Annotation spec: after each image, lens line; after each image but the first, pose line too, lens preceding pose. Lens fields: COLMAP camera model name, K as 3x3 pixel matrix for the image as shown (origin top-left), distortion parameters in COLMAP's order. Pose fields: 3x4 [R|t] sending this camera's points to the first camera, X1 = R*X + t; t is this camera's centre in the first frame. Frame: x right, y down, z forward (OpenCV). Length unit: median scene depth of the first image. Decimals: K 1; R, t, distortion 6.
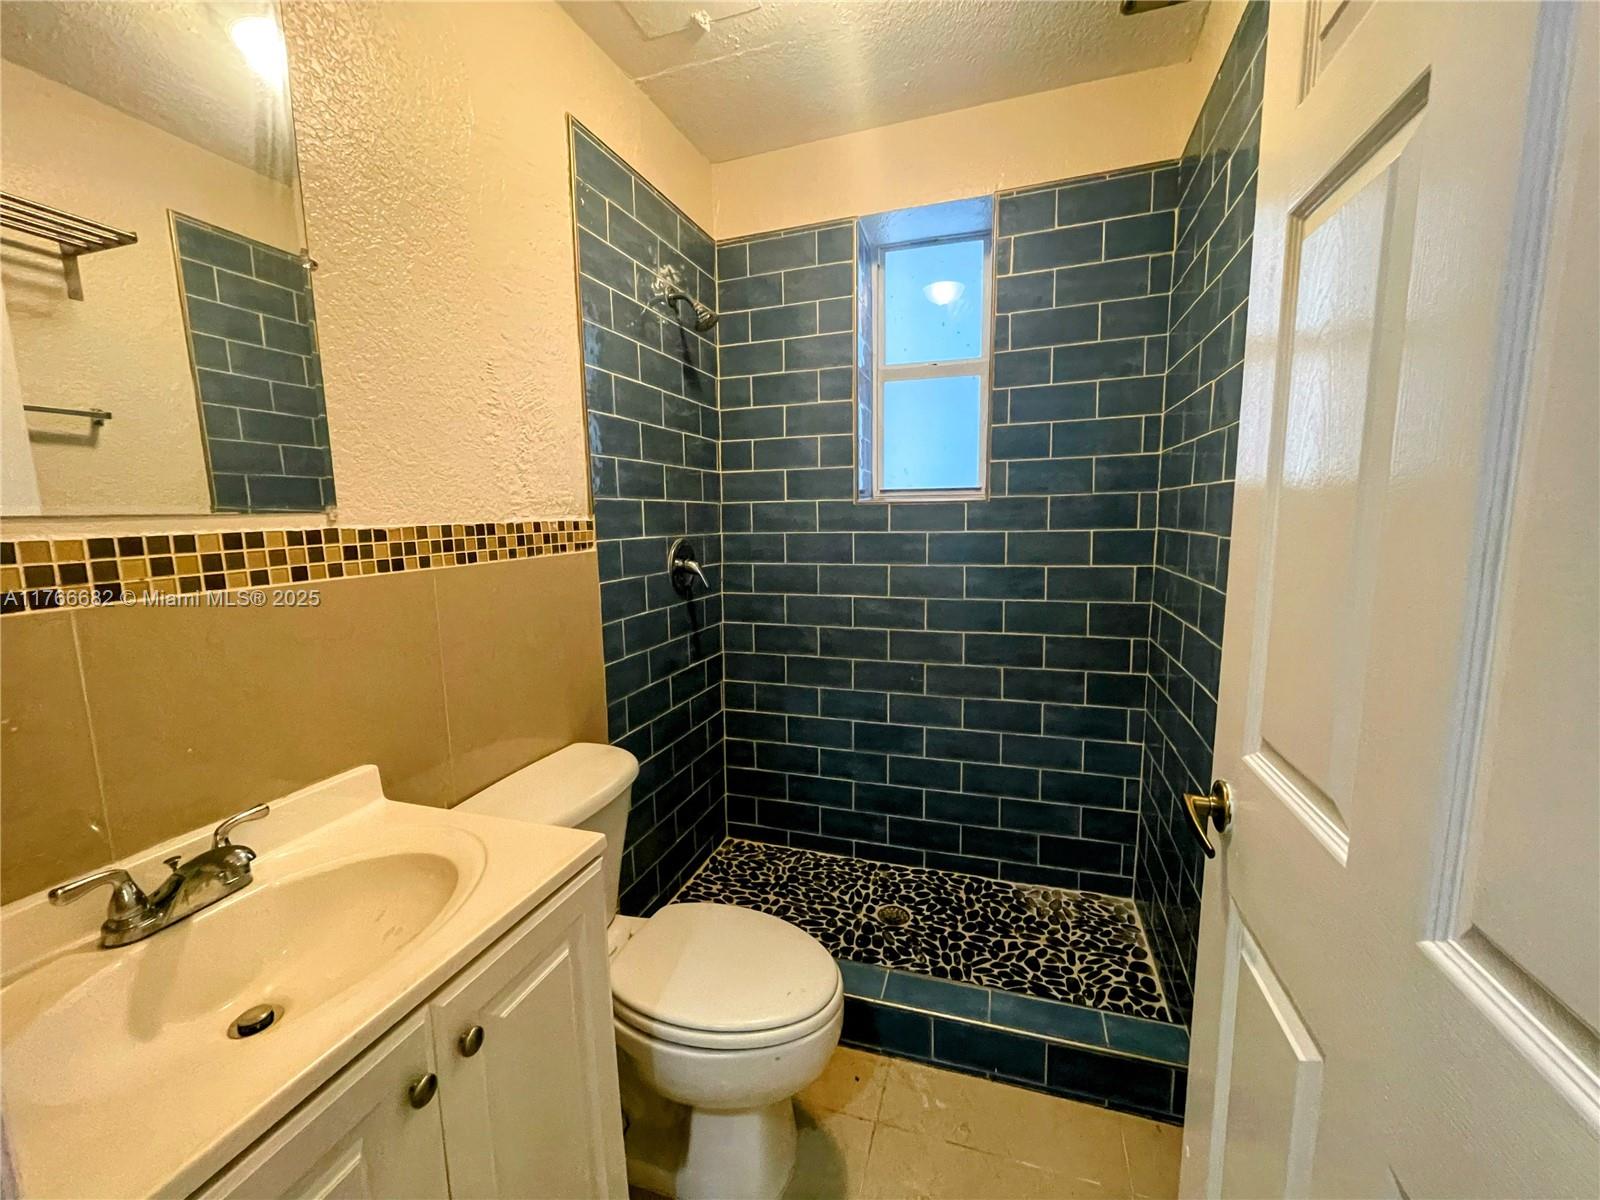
lens RADIAL K [[646.8, 0, 797.9], [0, 646.8, 603.4], [0, 0, 1]] dist [-0.003133, -0.000066]
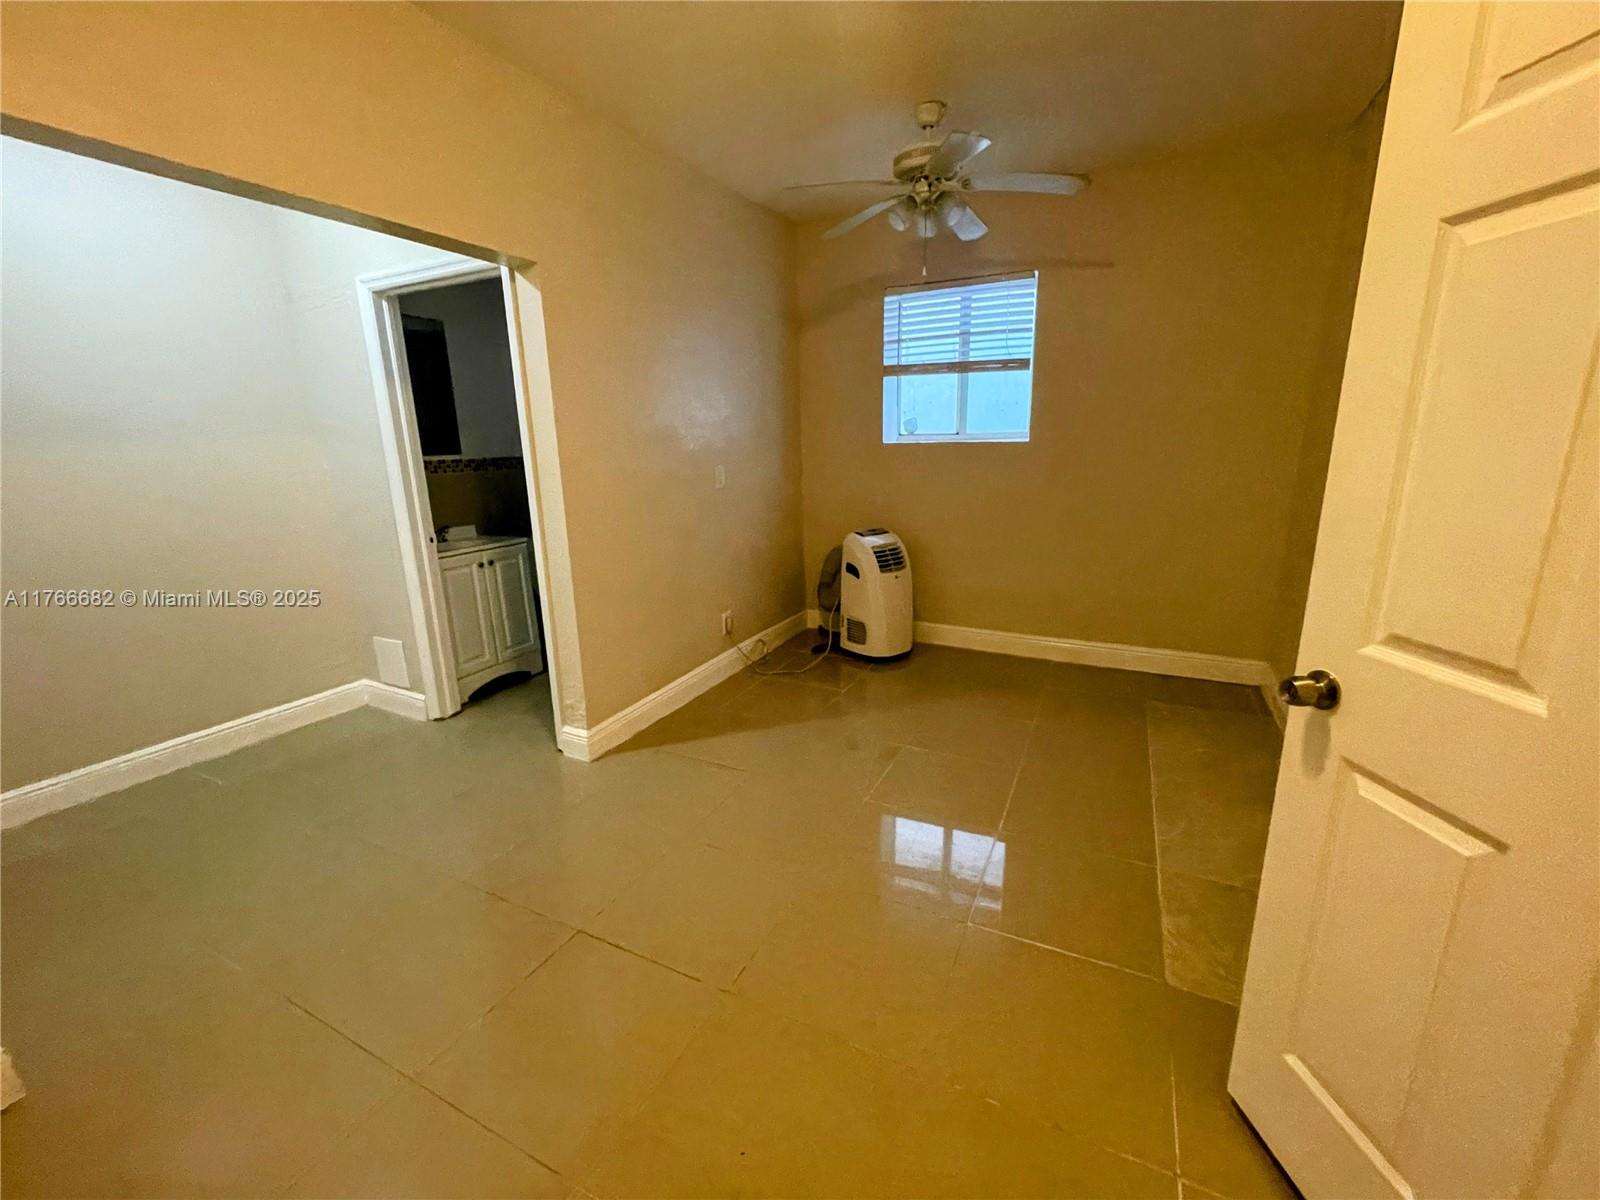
lens RADIAL K [[646.8, 0, 804.0], [0, 646.8, 593.5], [0, 0, 1]] dist [-0.003133, -0.000066]
pose [[0.990915, 0.031109, -0.130845, 1.917743], [-0.018188, 0.994940, 0.098809, 0.276935], [0.133257, -0.095532, 0.986467, -2.723288]]
